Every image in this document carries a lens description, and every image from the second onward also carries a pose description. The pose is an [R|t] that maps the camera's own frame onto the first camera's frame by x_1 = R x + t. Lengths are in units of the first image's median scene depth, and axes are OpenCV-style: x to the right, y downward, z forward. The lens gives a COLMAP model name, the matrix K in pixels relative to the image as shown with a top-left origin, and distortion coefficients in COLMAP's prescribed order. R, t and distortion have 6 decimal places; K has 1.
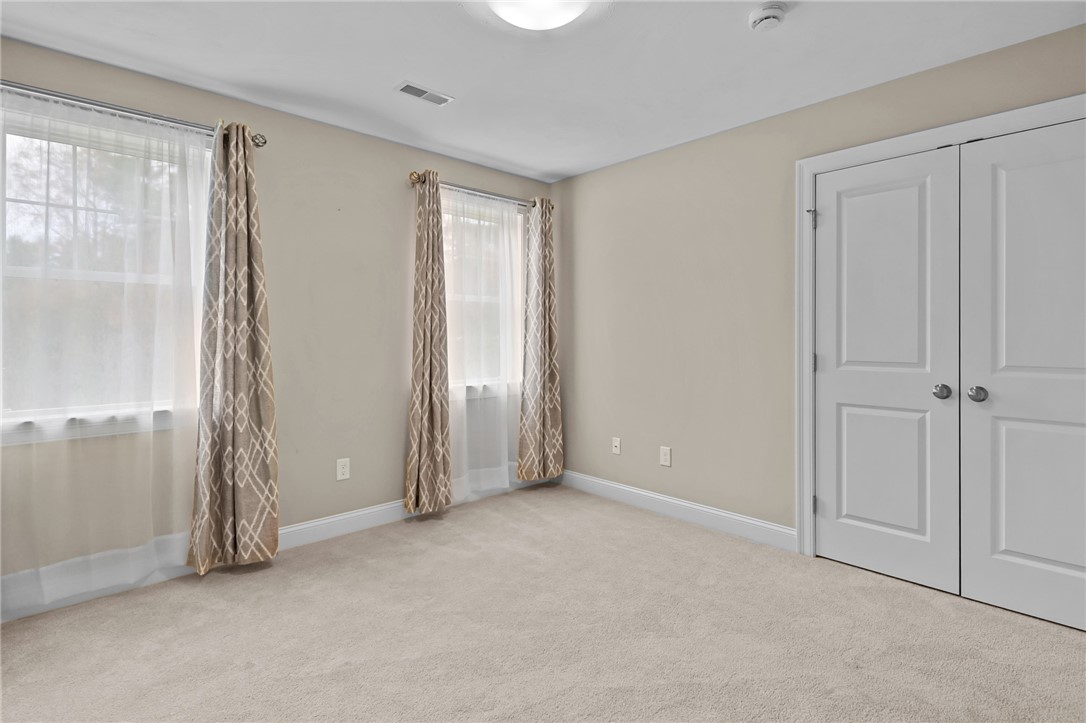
lens RADIAL K [[527.0, 0, 544.6], [0, 527.0, 334.4], [0, 0, 1]] dist [0.009904, -0.005630]
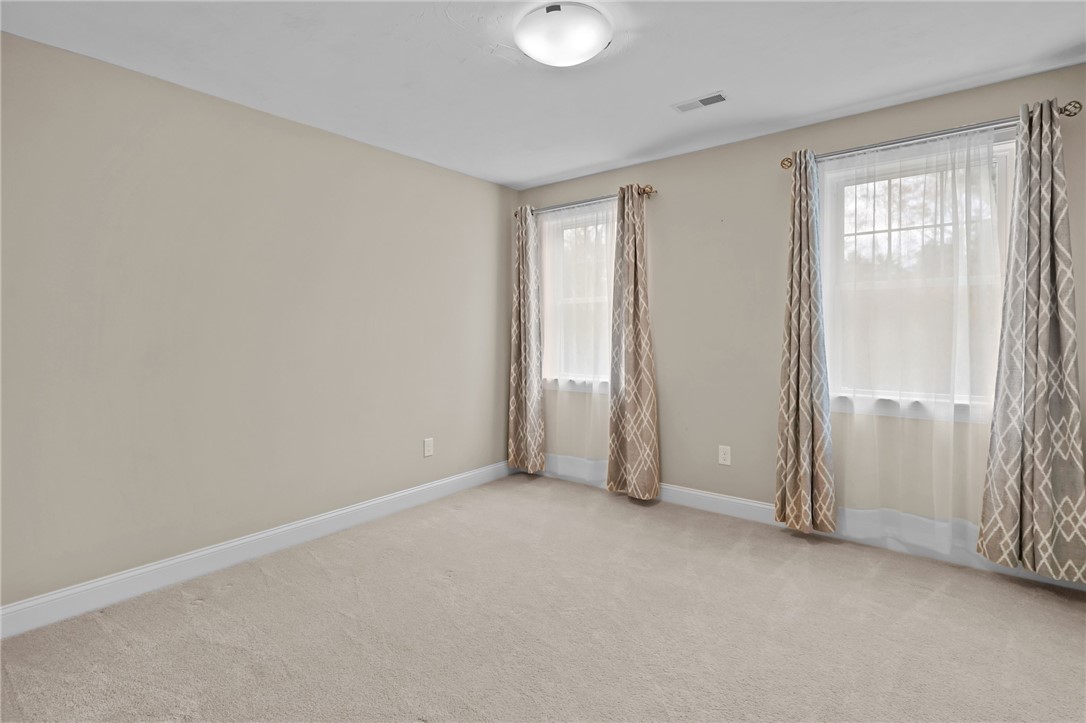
lens RADIAL K [[527.0, 0, 537.3], [0, 527.0, 337.4], [0, 0, 1]] dist [0.009904, -0.005630]
pose [[0.144501, 0.013236, -0.989416, 0.617953], [0.011118, 0.999826, 0.014999, -0.011670], [0.989442, -0.013168, 0.144329, 0.431537]]
